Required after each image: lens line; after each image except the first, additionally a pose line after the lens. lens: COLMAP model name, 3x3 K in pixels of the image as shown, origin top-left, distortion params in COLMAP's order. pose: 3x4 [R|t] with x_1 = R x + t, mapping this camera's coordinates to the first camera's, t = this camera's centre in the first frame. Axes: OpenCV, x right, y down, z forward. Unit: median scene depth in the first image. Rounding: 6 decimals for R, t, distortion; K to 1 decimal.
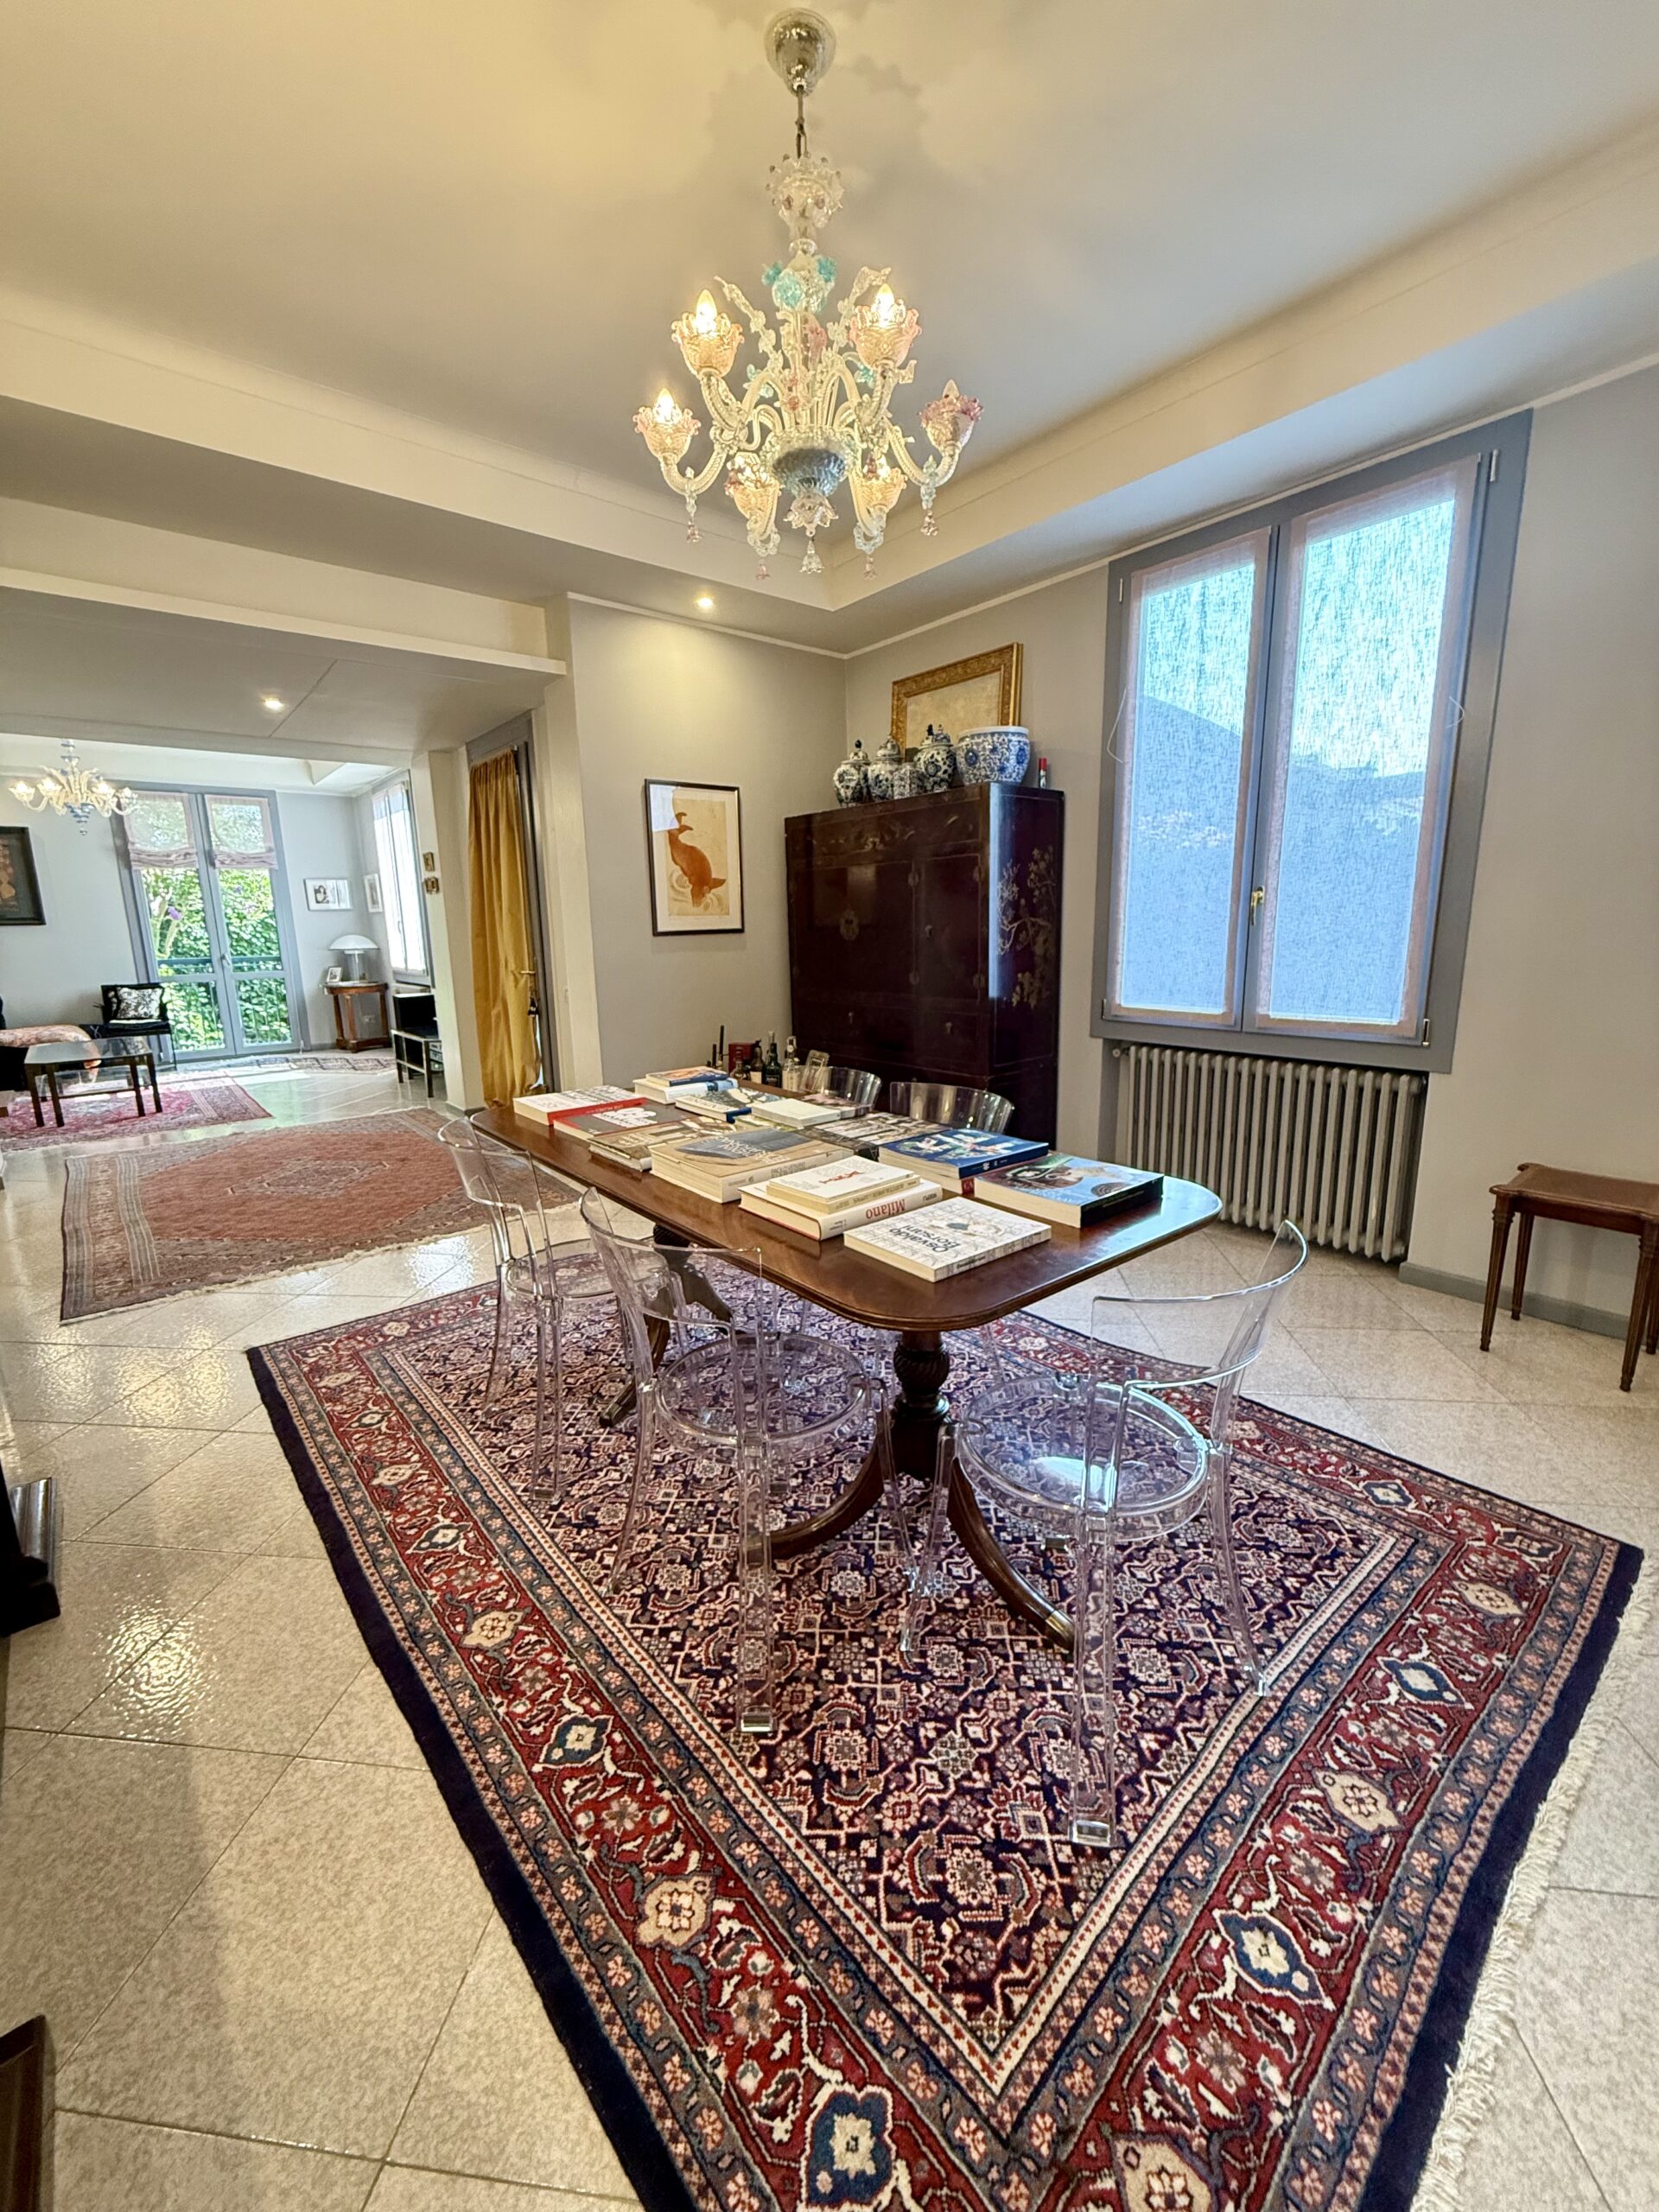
lens RADIAL K [[877.3, 0, 830.0], [0, 877.3, 1100.1], [0, 0, 1]] dist [0.000256, -0.000263]
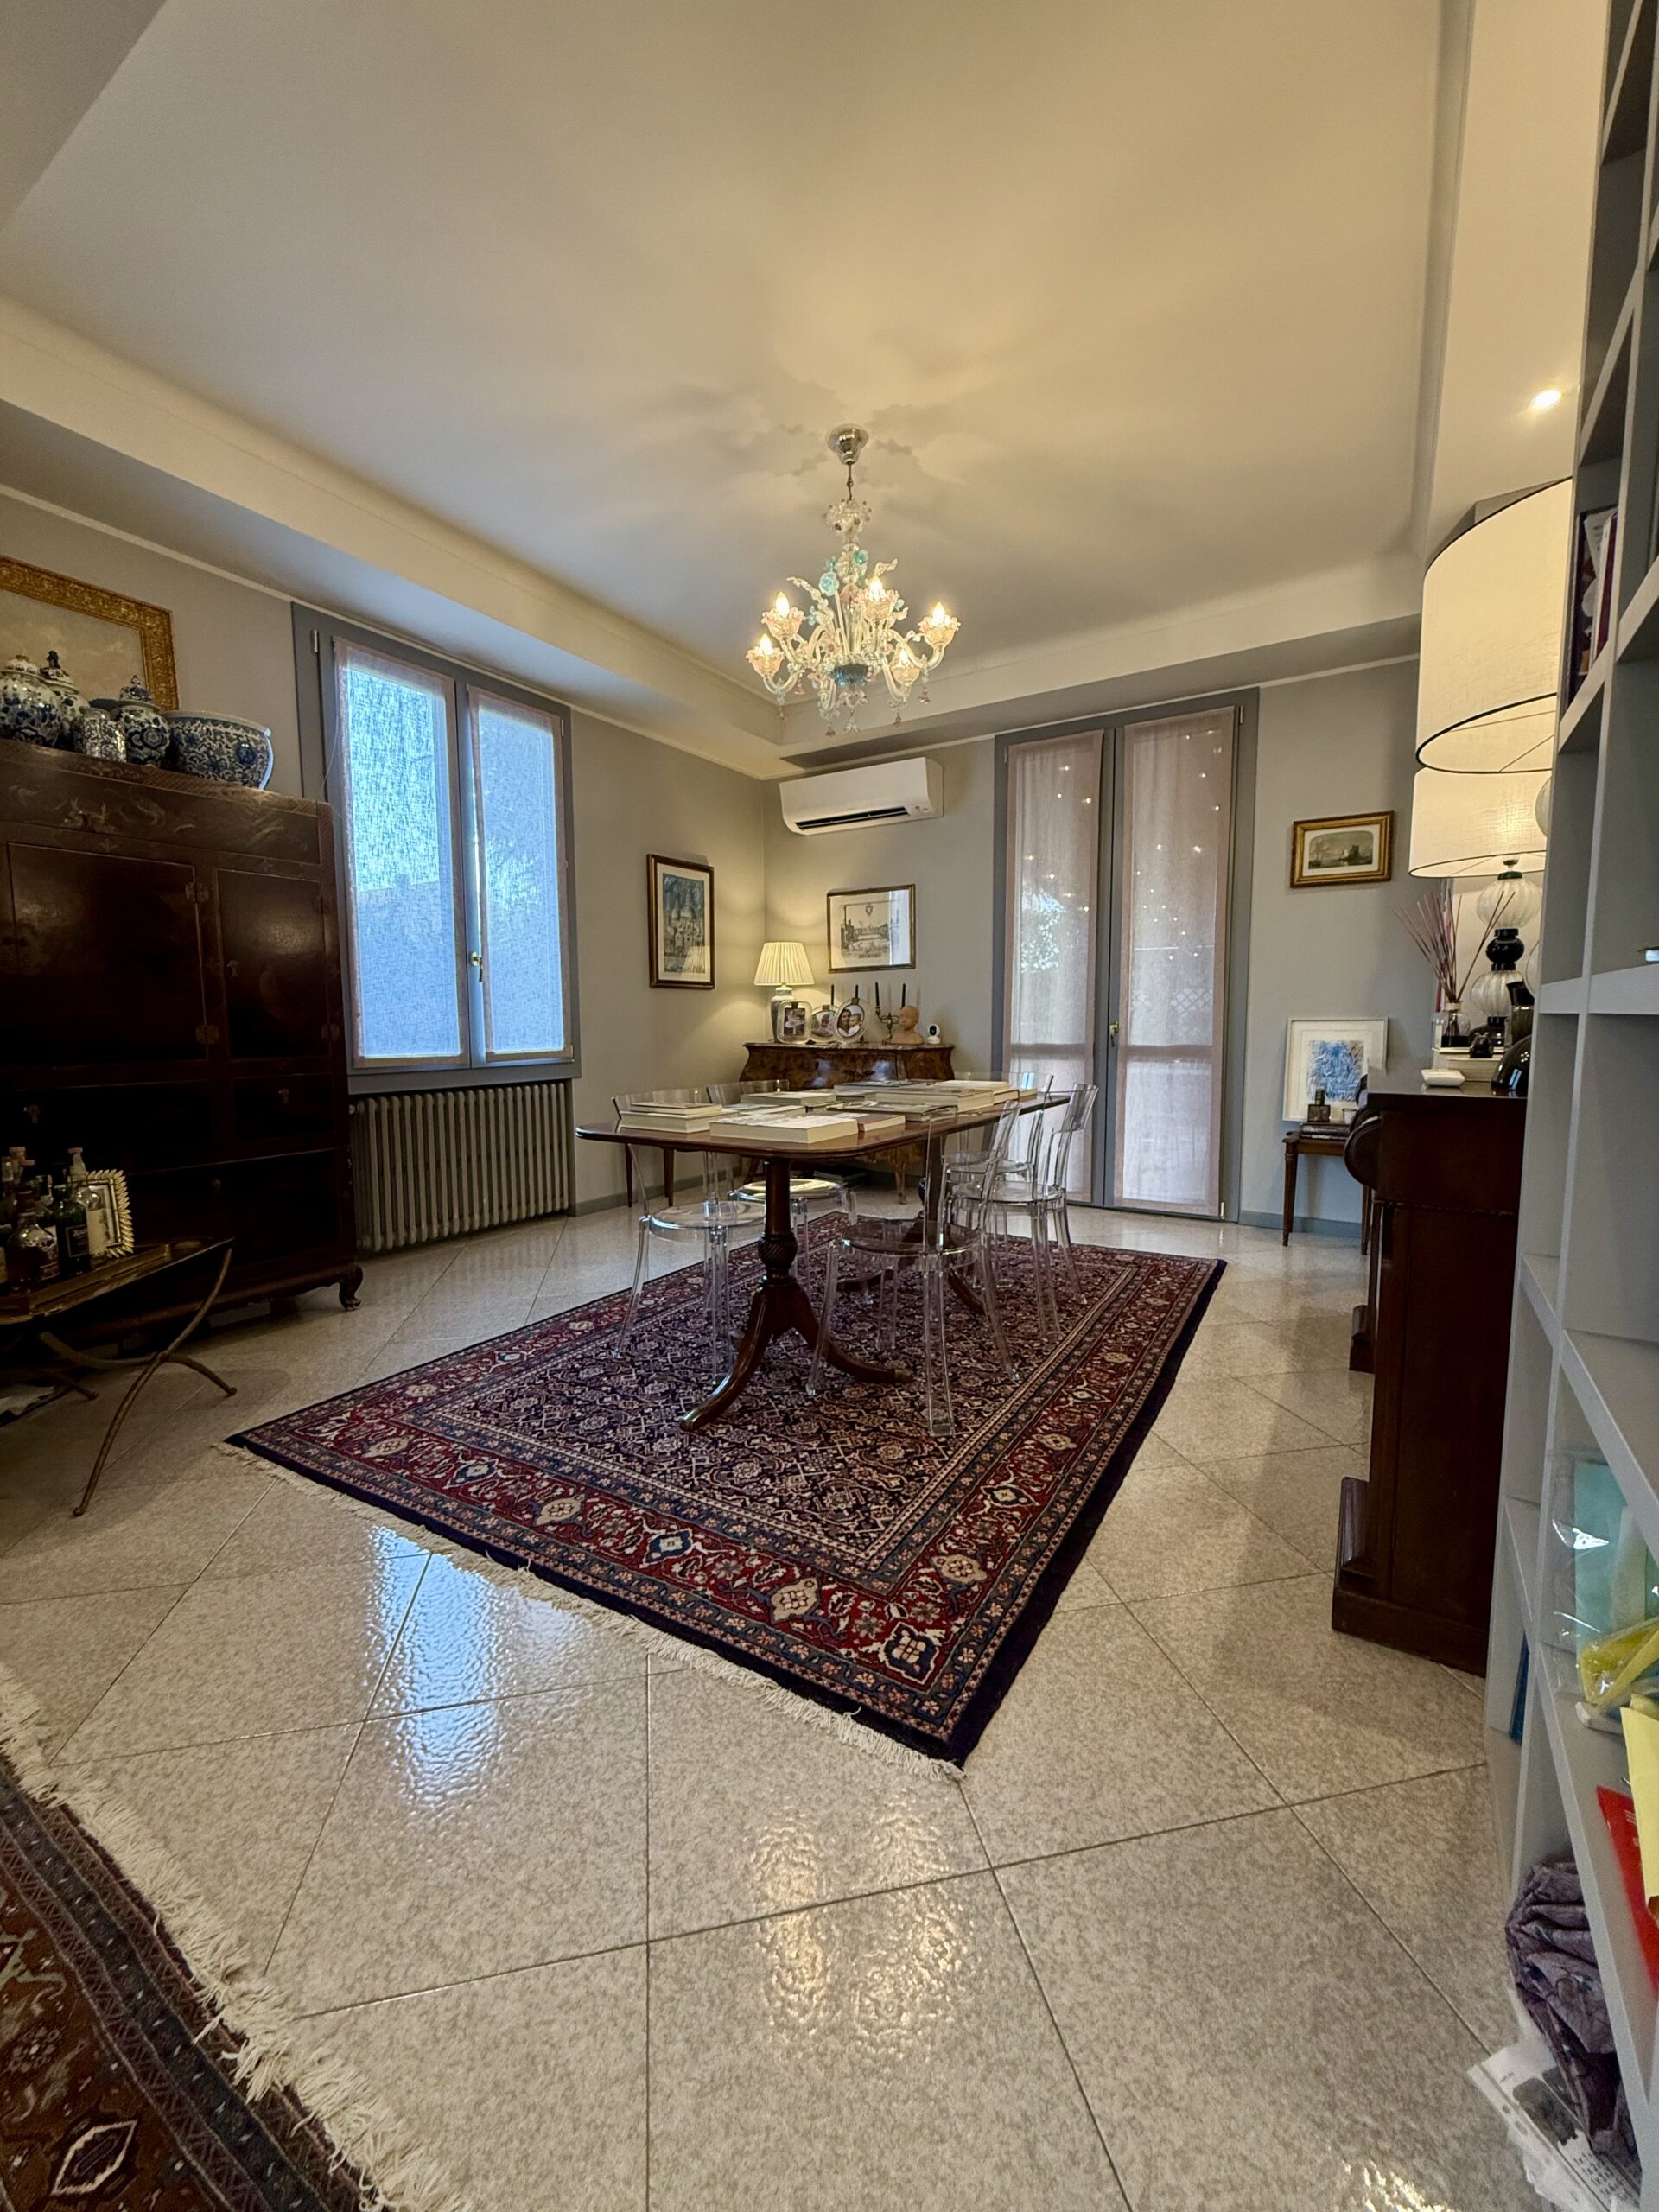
lens RADIAL K [[877.3, 0, 831.4], [0, 877.3, 1096.2], [0, 0, 1]] dist [0.000256, -0.000263]
pose [[-0.309892, -0.060005, 0.948876, -0.642053], [0.202030, 0.971059, 0.127389, -0.072028], [-0.929059, 0.231178, -0.288801, 0.679417]]
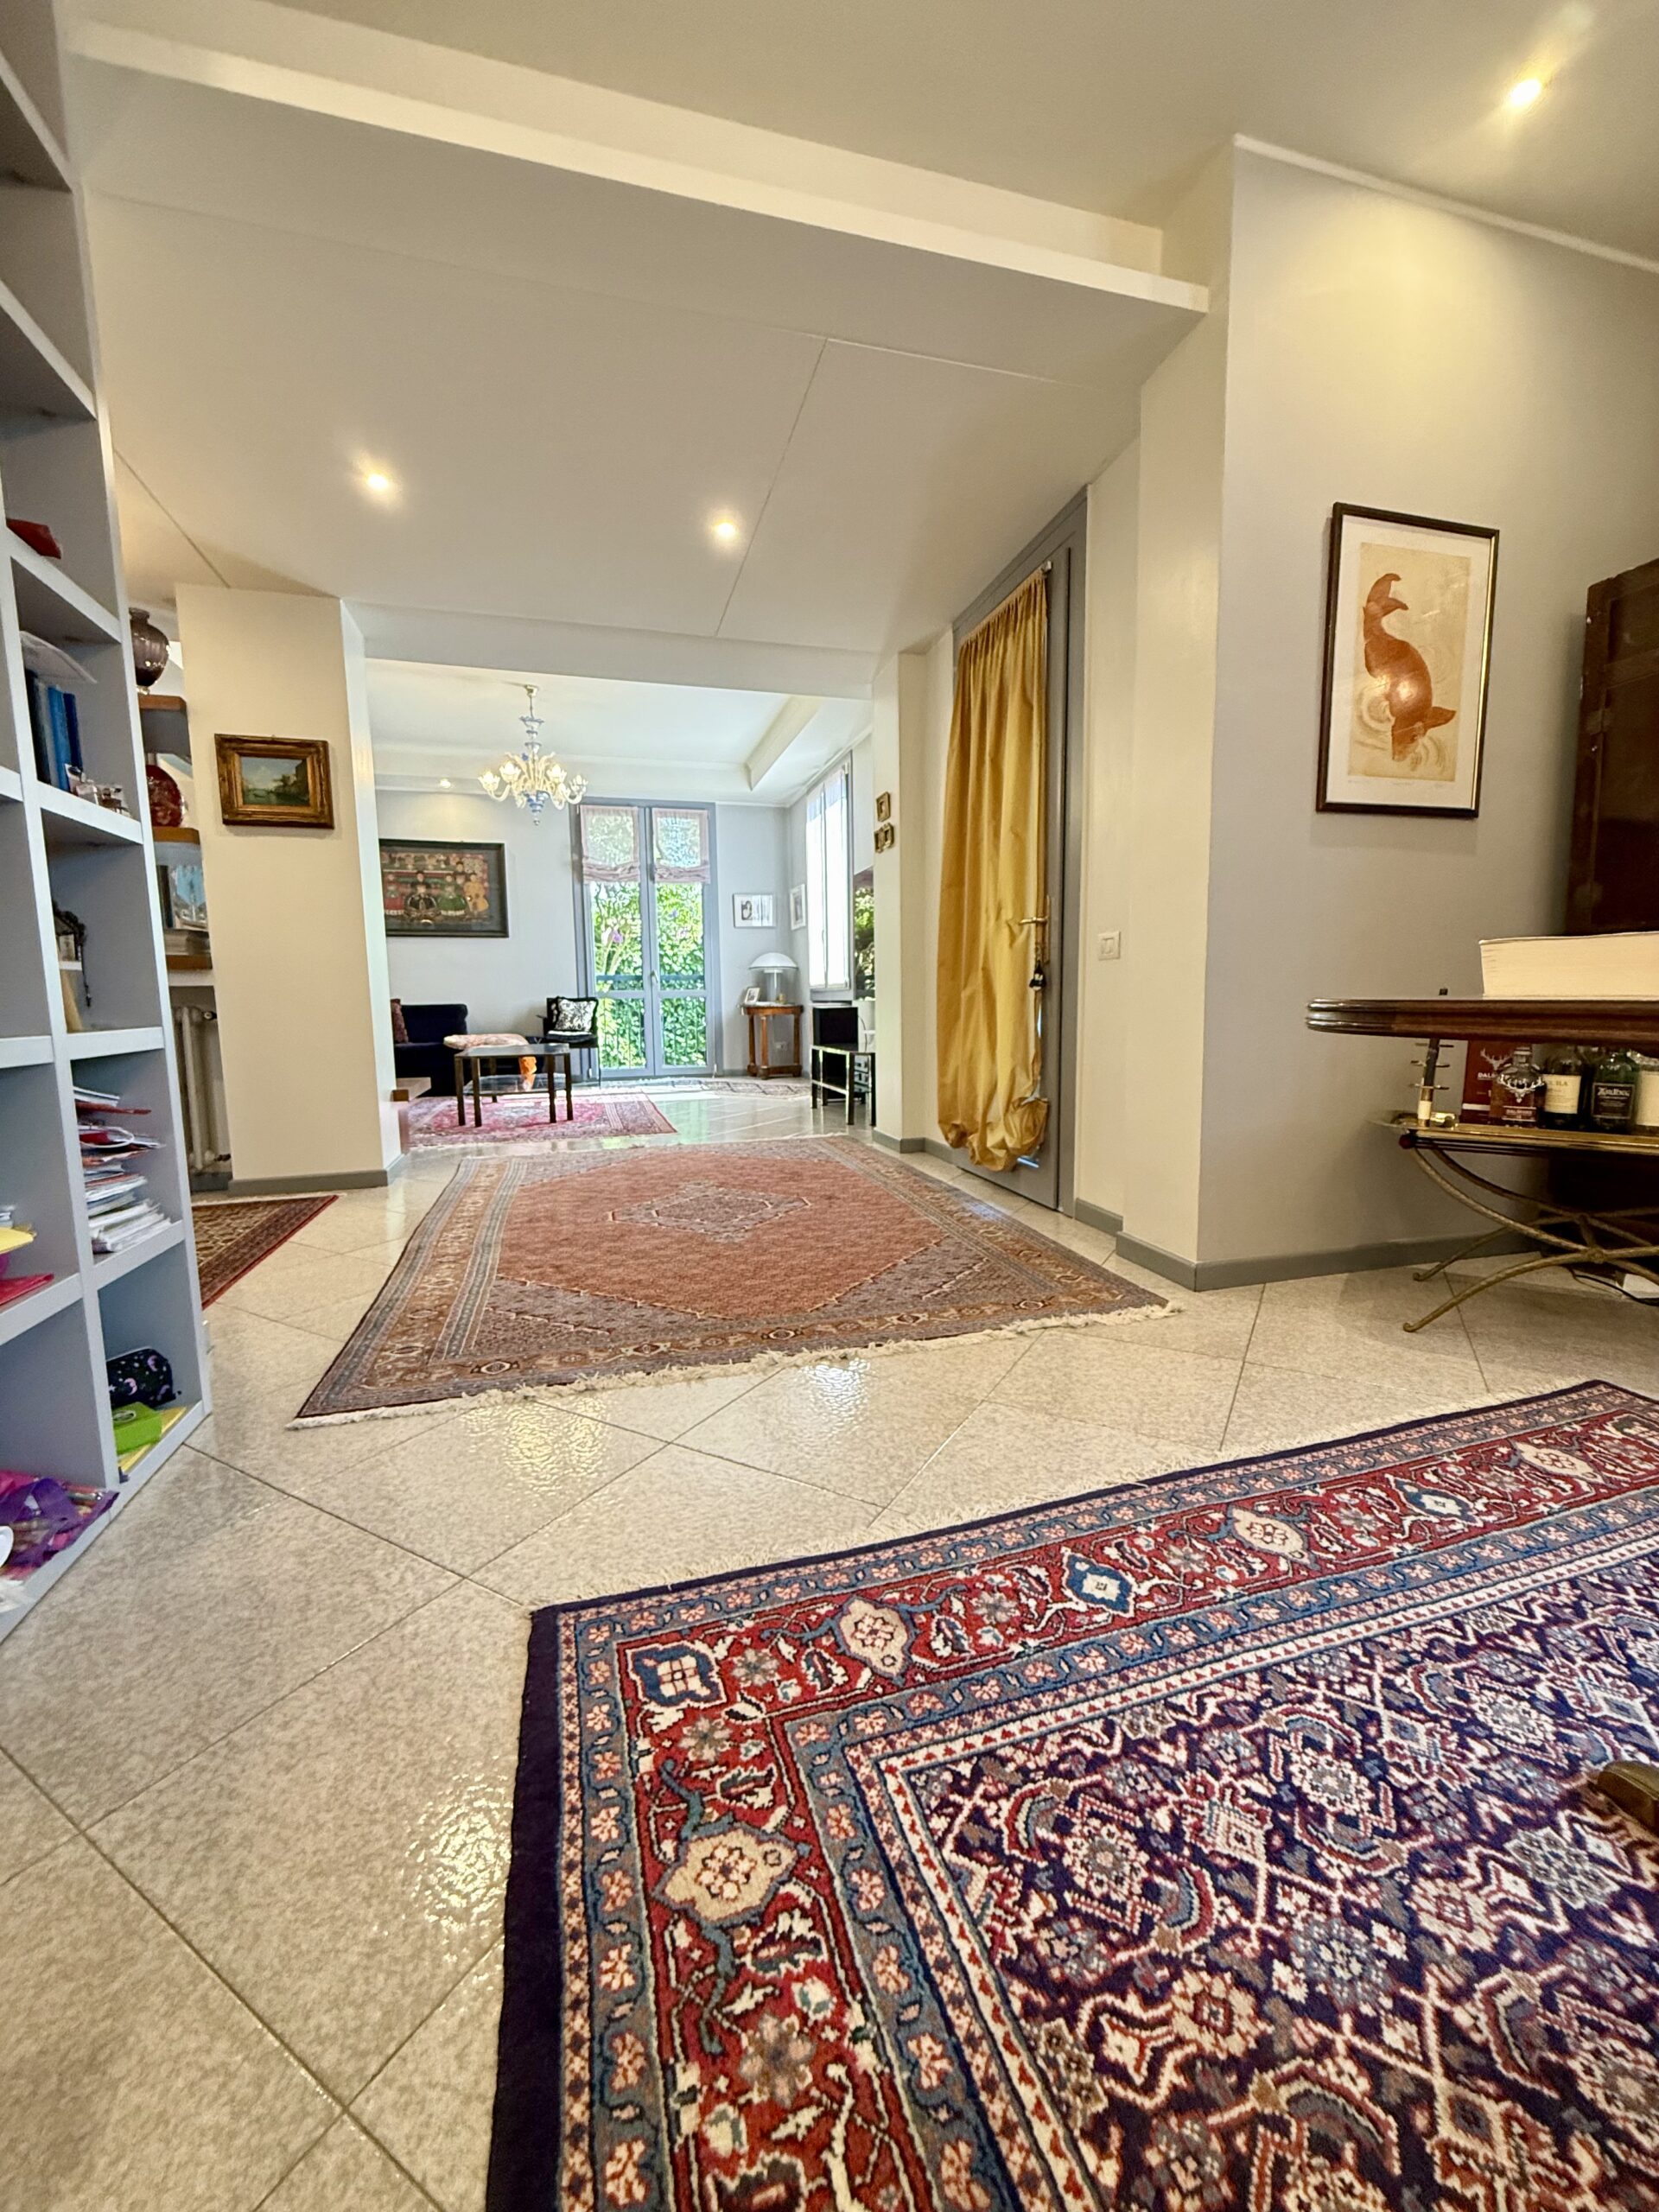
lens RADIAL K [[877.3, 0, 830.5], [0, 877.3, 1101.5], [0, 0, 1]] dist [0.000256, -0.000263]
pose [[0.916122, 0.051093, -0.397630, -0.239991], [-0.082933, 0.994544, -0.063282, 0.040451], [0.392227, 0.090951, 0.915361, 0.405834]]
